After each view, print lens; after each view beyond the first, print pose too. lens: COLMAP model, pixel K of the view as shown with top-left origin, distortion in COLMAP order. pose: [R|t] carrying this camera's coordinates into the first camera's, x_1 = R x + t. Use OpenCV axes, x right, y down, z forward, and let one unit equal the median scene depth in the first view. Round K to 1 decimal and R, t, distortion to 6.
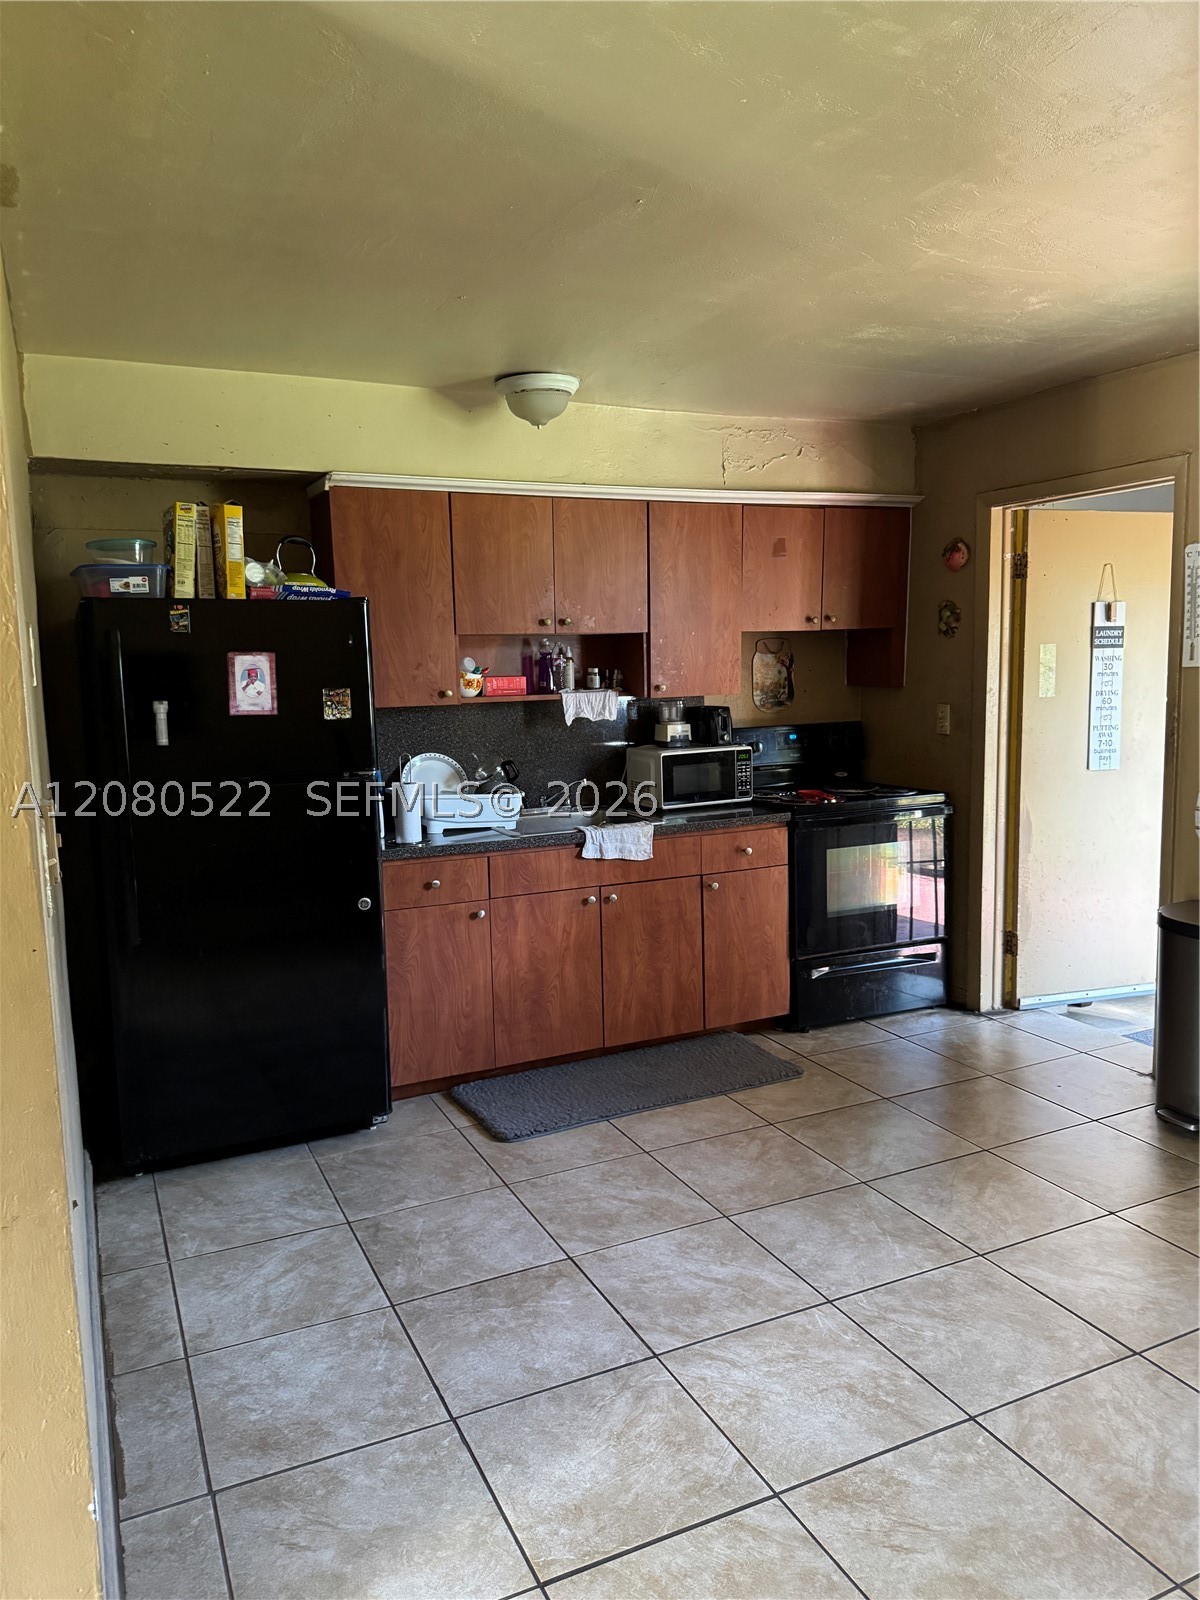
lens RADIAL K [[1127.1, 0, 594.5], [0, 1127.1, 794.8], [0, 0, 1]] dist [0.061389, -0.070046]
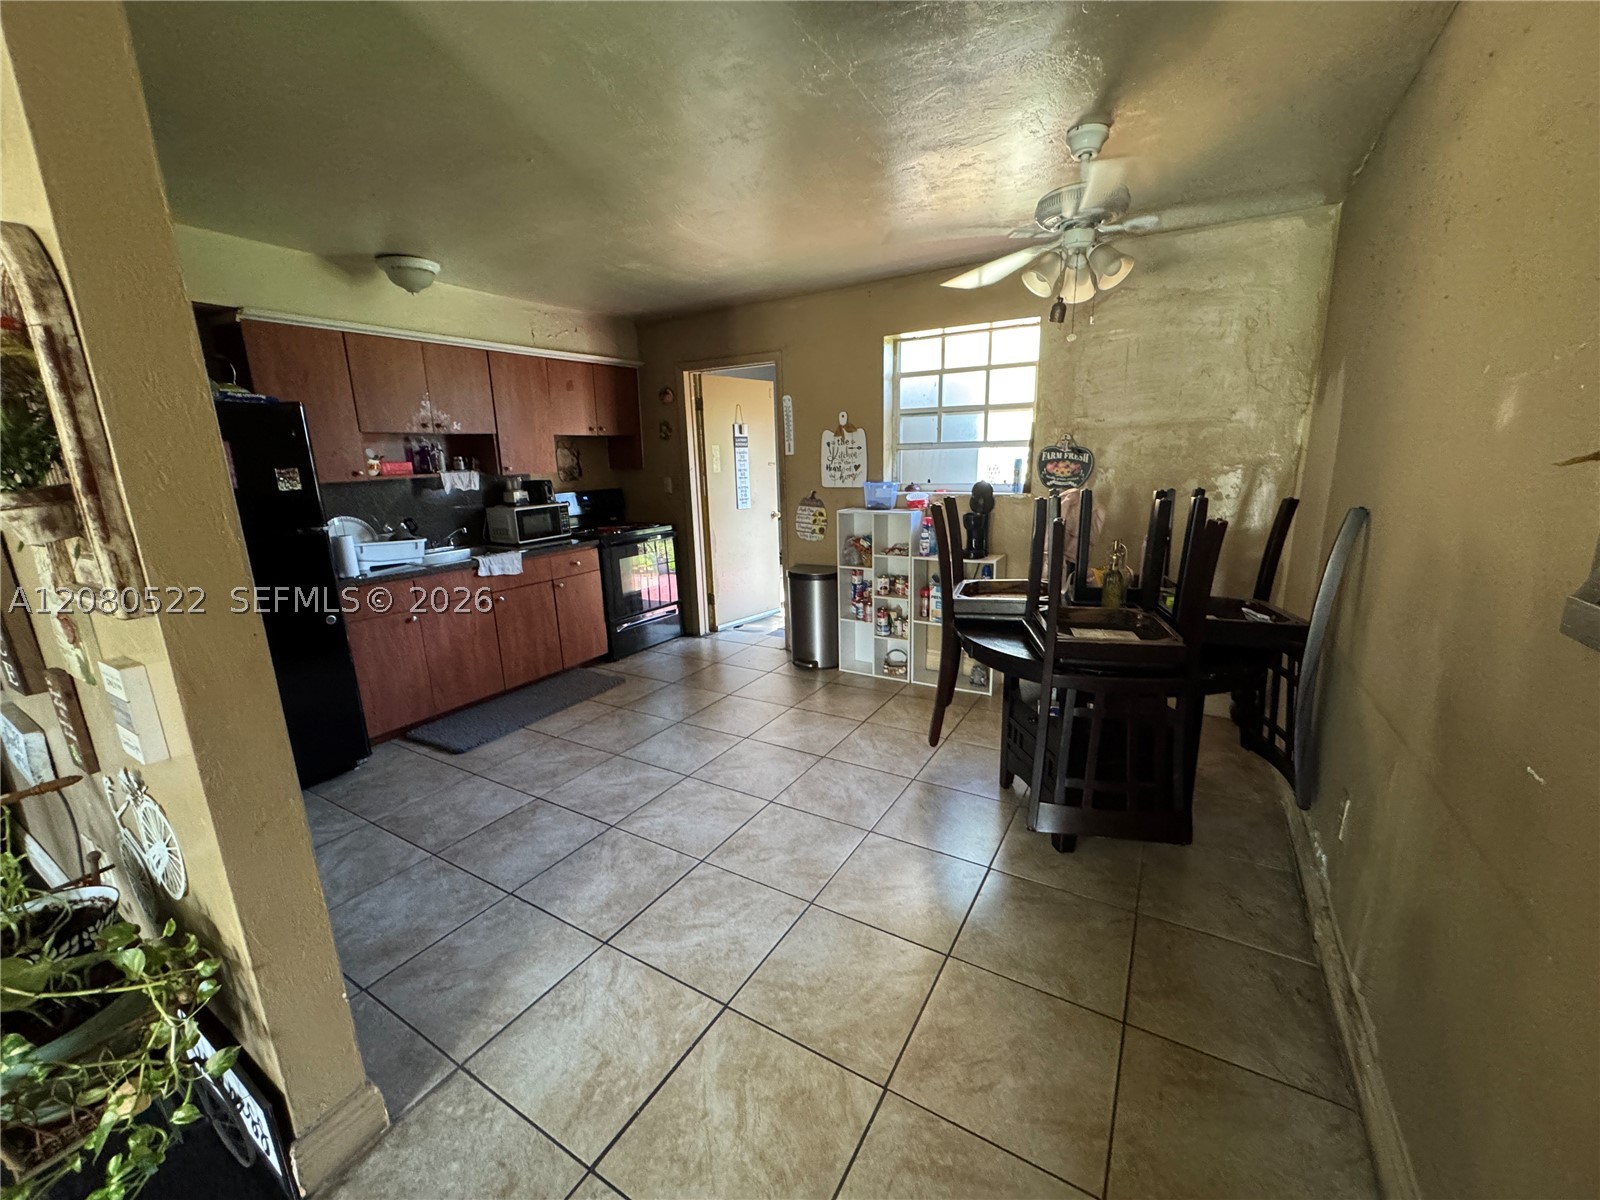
lens RADIAL K [[639.5, 0, 804.0], [0, 639.5, 589.6], [0, 0, 1]] dist [-0.003143, 0.000109]
pose [[0.825107, -0.116272, 0.552883, -0.125923], [0.074196, 0.992419, 0.097979, 0.019924], [-0.560084, -0.039822, 0.827478, -0.007305]]
